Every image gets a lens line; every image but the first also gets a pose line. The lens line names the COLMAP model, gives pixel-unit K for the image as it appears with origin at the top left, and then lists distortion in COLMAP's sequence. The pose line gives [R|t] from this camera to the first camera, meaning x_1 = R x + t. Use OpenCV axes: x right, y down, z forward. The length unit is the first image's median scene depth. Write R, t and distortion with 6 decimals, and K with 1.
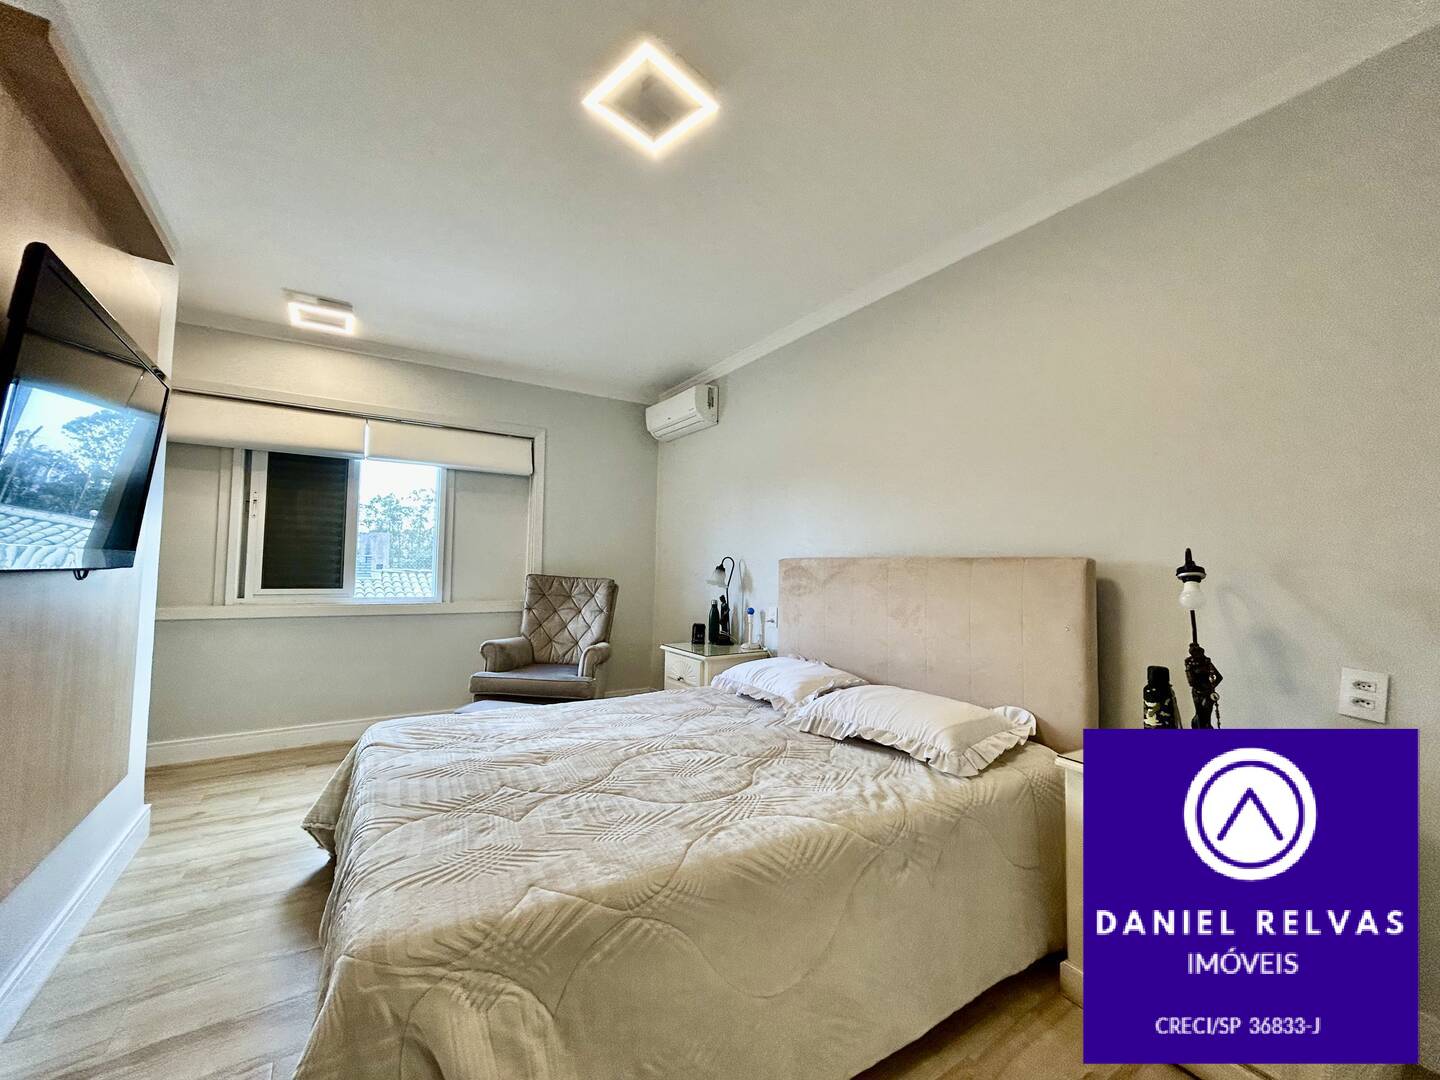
lens RADIAL K [[580.7, 0, 718.4], [0, 580.7, 538.8], [0, 0, 1]] dist [-0.001018, 0.003716]
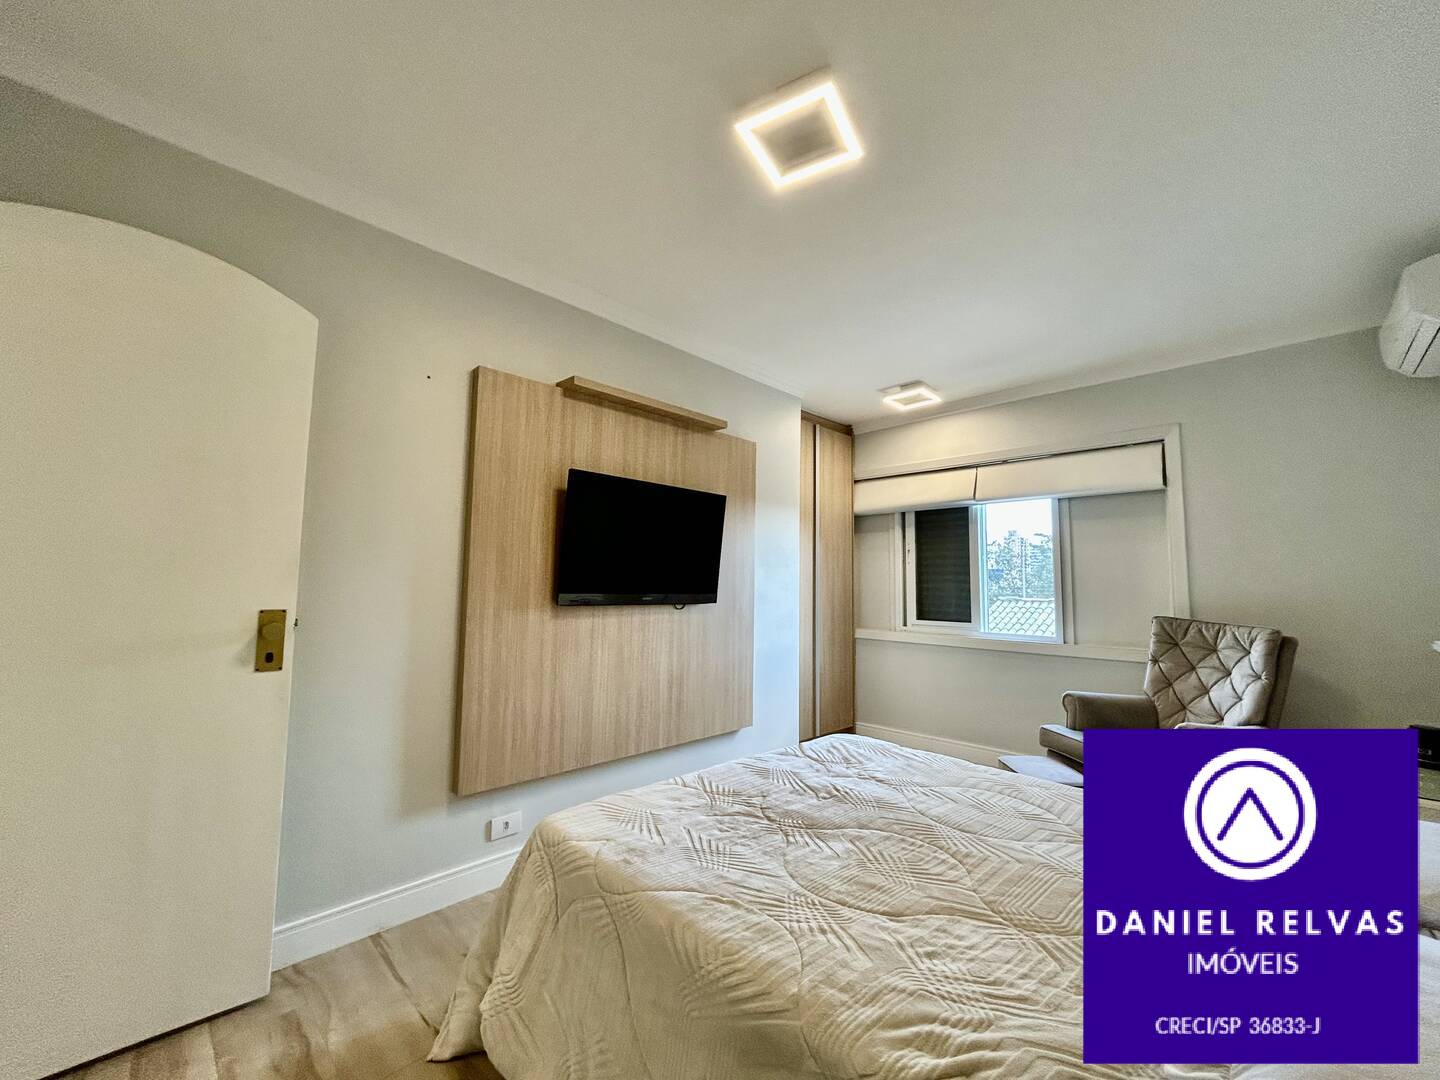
lens RADIAL K [[580.7, 0, 718.4], [0, 580.7, 538.8], [0, 0, 1]] dist [-0.001018, 0.003716]
pose [[0.224403, -0.093703, -0.969981, 0.339370], [0.038364, 0.995444, -0.087287, 0.004016], [0.973741, -0.017625, 0.226975, 0.283716]]
